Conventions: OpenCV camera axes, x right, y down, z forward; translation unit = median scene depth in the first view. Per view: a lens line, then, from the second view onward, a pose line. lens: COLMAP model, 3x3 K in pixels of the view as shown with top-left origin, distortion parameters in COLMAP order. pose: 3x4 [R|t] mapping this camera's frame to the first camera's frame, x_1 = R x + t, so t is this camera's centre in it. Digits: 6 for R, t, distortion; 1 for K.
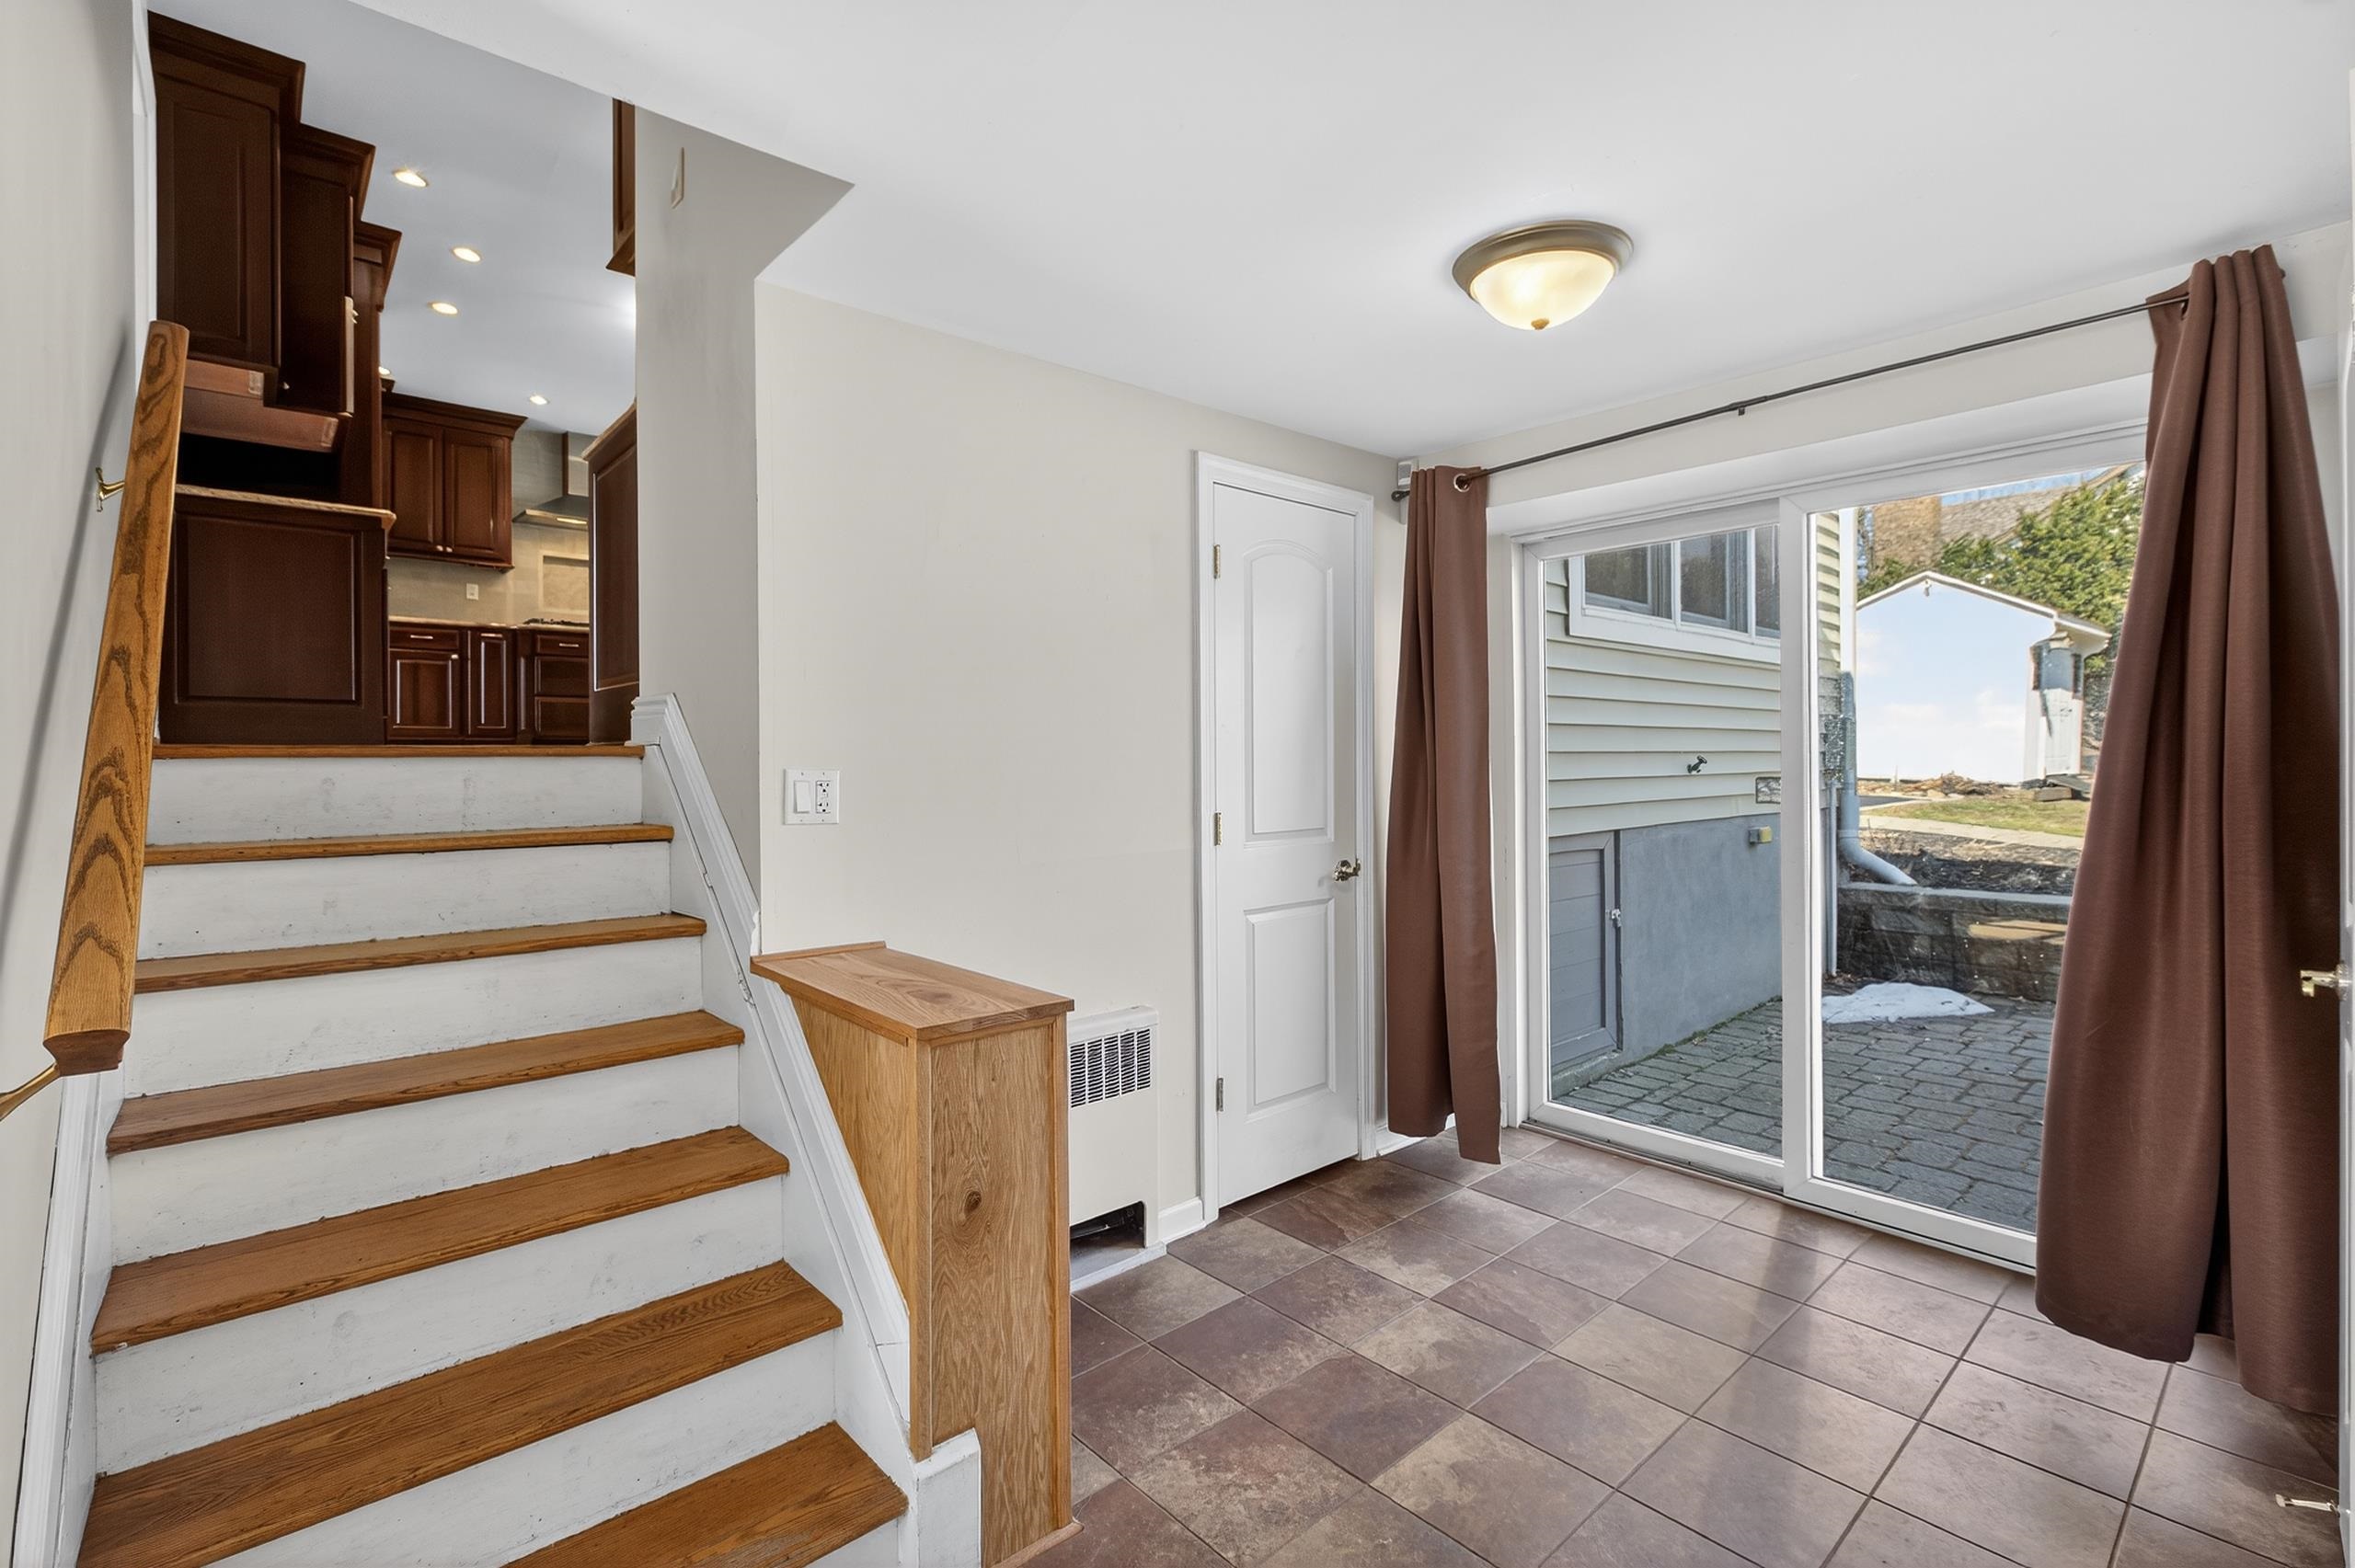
lens RADIAL K [[1033.4, 0, 1192.6], [0, 1033.4, 762.2], [0, 0, 1]] dist [0.003236, 0.001076]
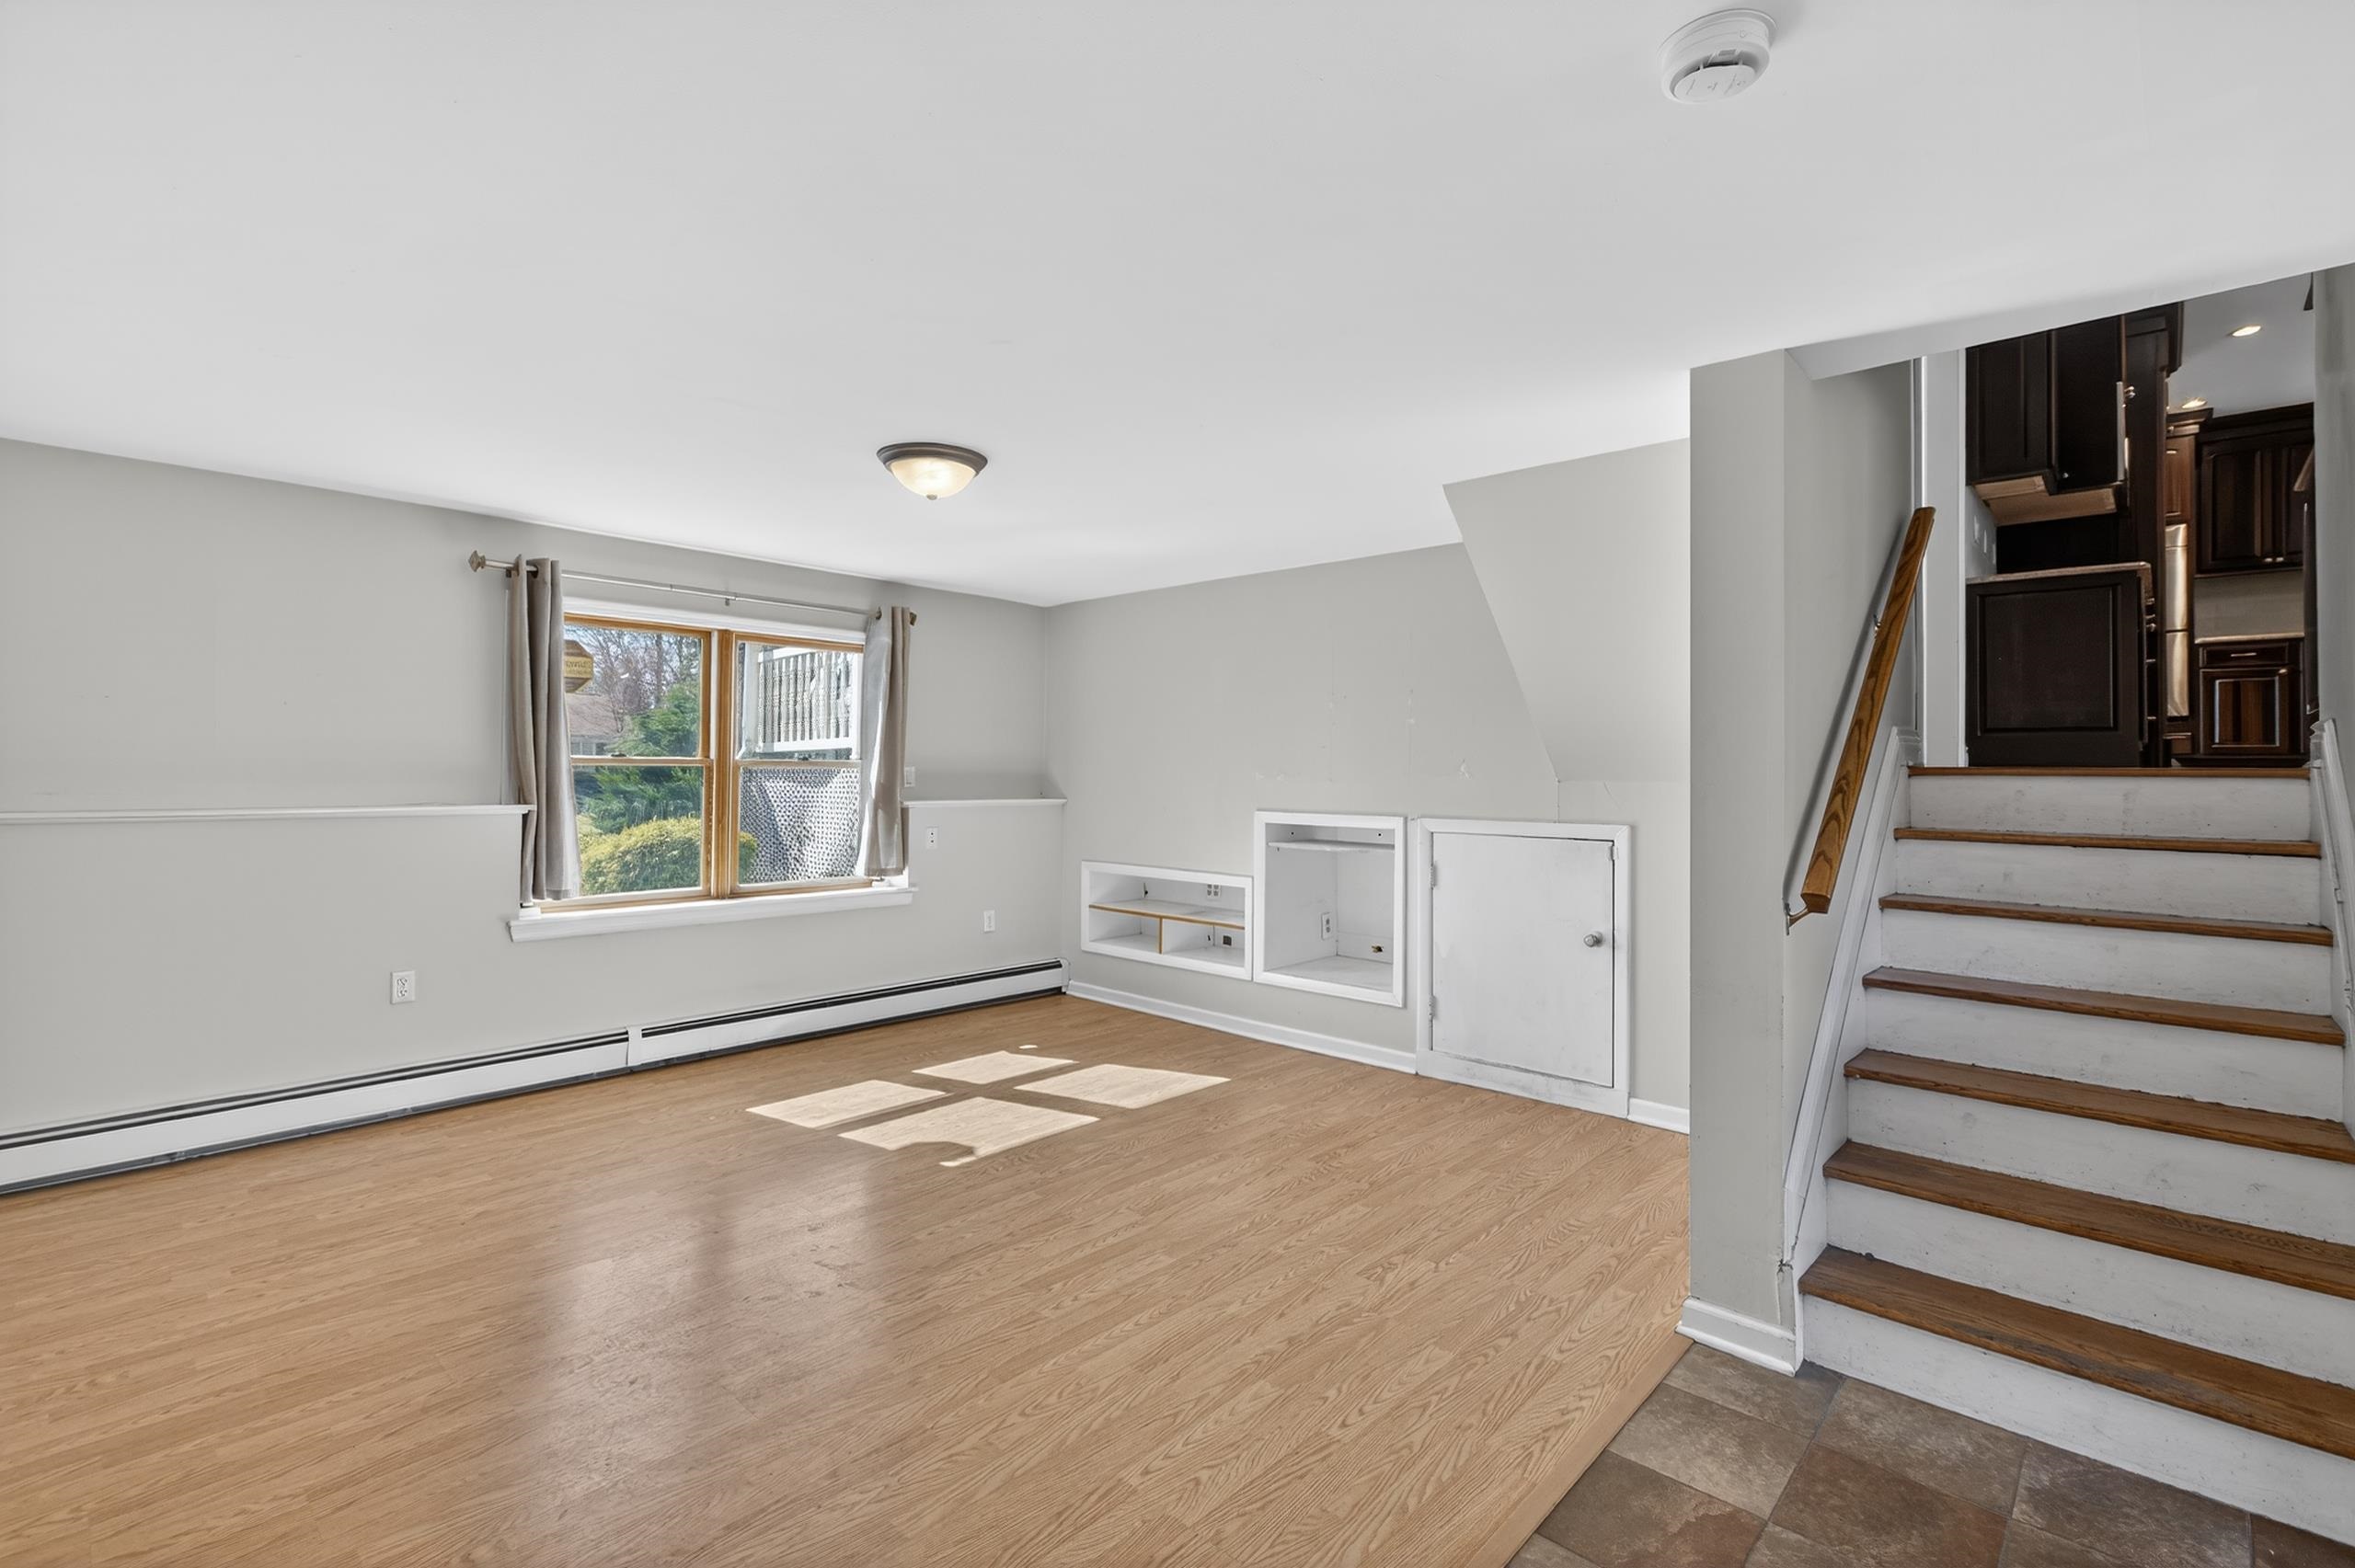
lens RADIAL K [[1033.4, 0, 1183.0], [0, 1033.4, 769.4], [0, 0, 1]] dist [0.003236, 0.001076]
pose [[0.079381, 0.001290, -0.996843, 0.304658], [-0.011426, 0.999935, 0.000384, -0.000497], [0.996779, 0.011359, 0.079391, -0.159596]]
